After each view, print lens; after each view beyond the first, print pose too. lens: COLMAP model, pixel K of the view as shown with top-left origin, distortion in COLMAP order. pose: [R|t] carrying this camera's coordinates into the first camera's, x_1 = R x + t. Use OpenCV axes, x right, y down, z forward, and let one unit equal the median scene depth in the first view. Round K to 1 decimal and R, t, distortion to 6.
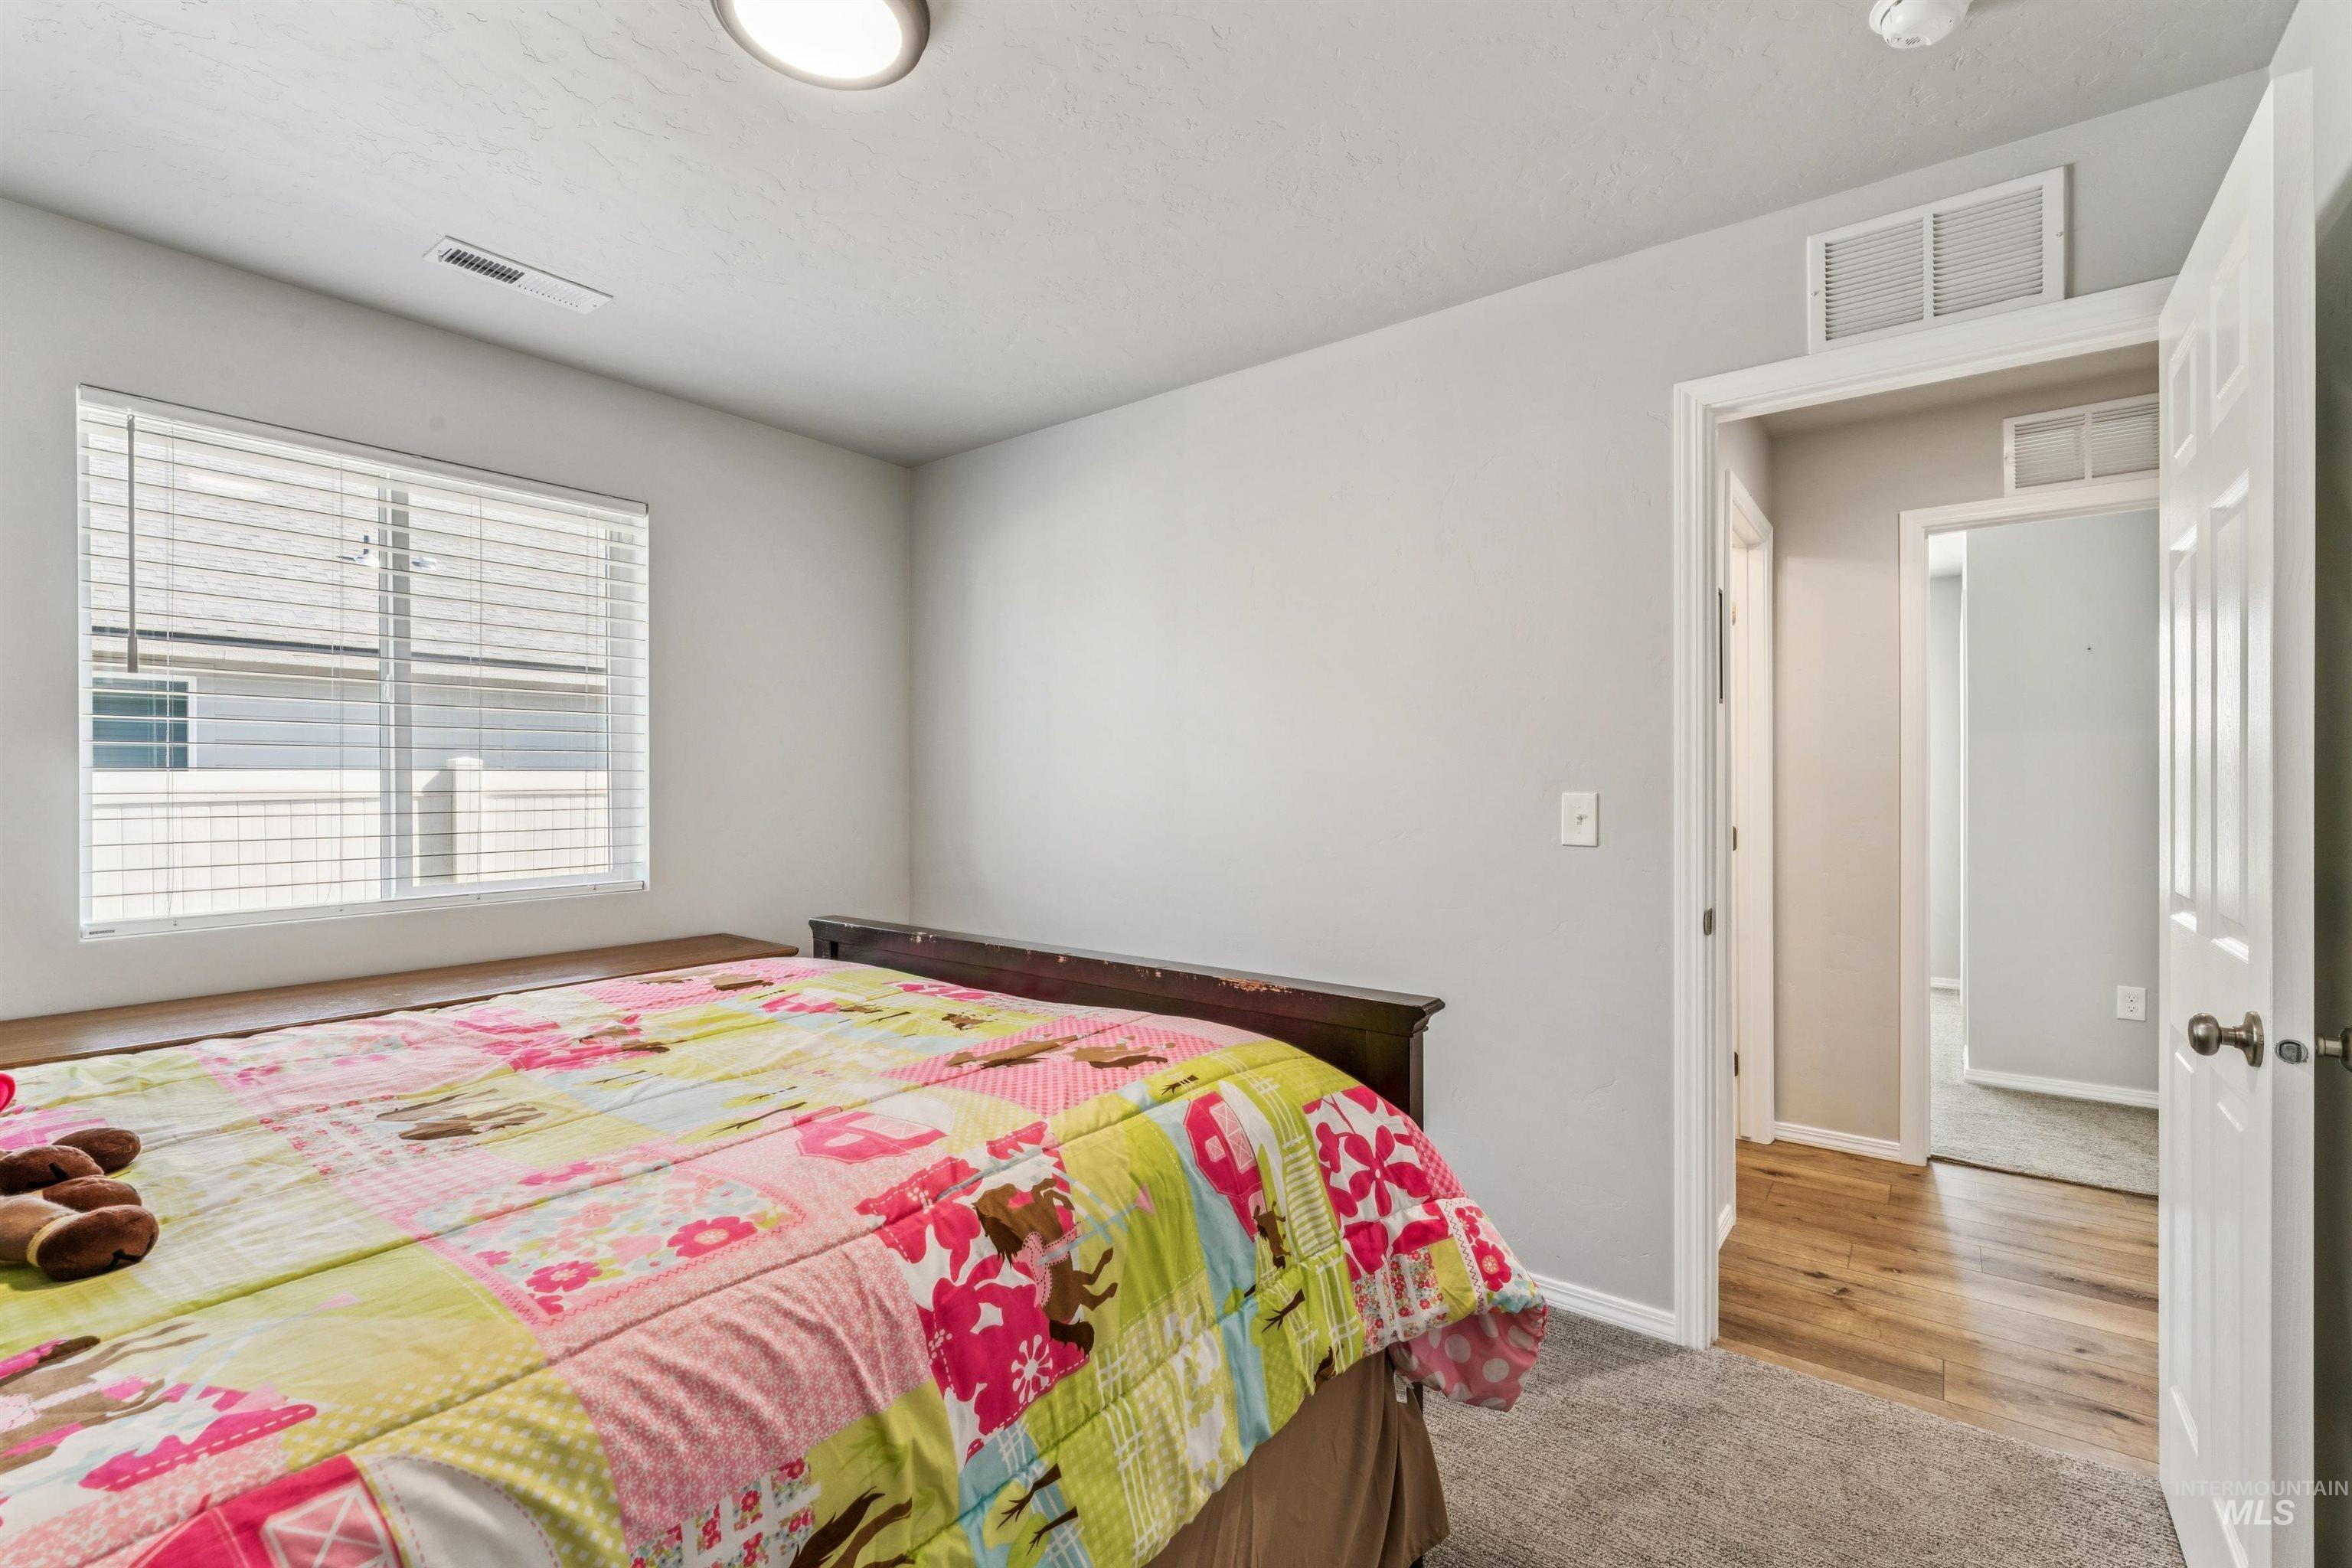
lens RADIAL K [[1008.7, 0, 1187.3], [0, 1008.7, 780.8], [0, 0, 1]] dist [-0.001532, -0.000049]
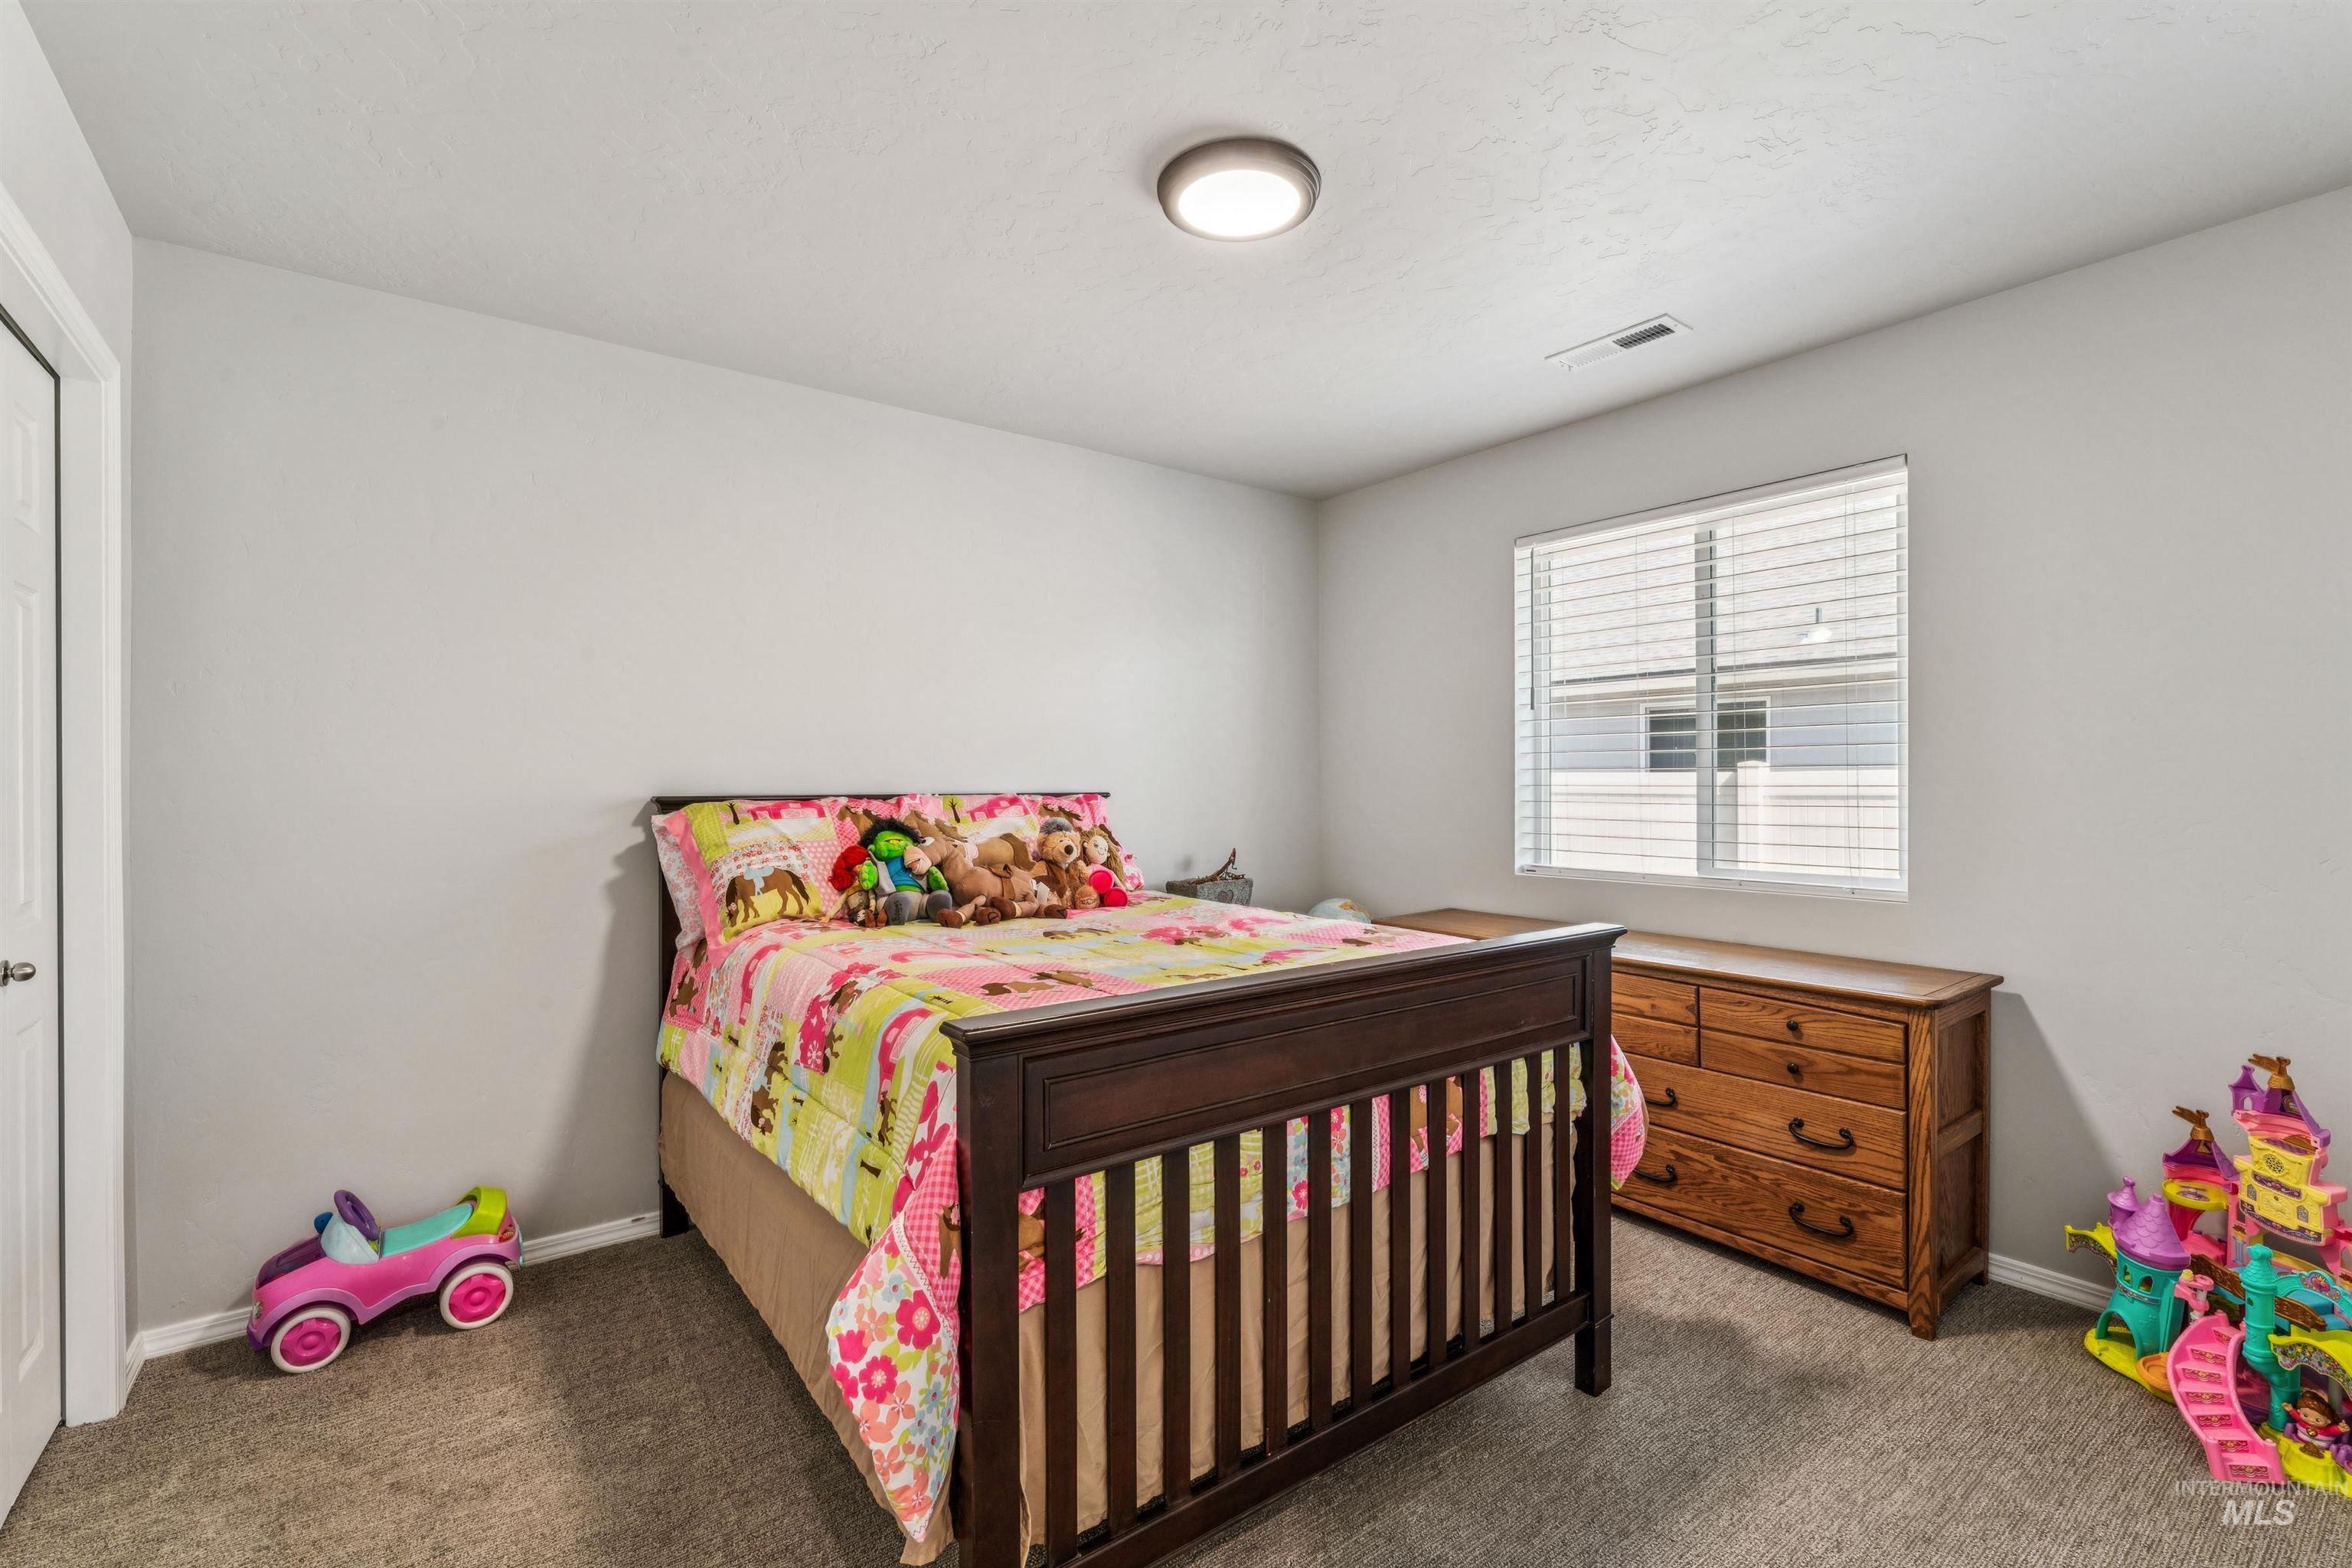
lens RADIAL K [[1026.5, 0, 1179.9], [0, 1026.5, 780.4], [0, 0, 1]] dist [-0.001316, -0.000185]
pose [[-0.268821, 0.002033, -0.963188, 0.547694], [0.002995, 0.999995, 0.001274, 0.000584], [0.963186, -0.002543, -0.268826, 0.740190]]
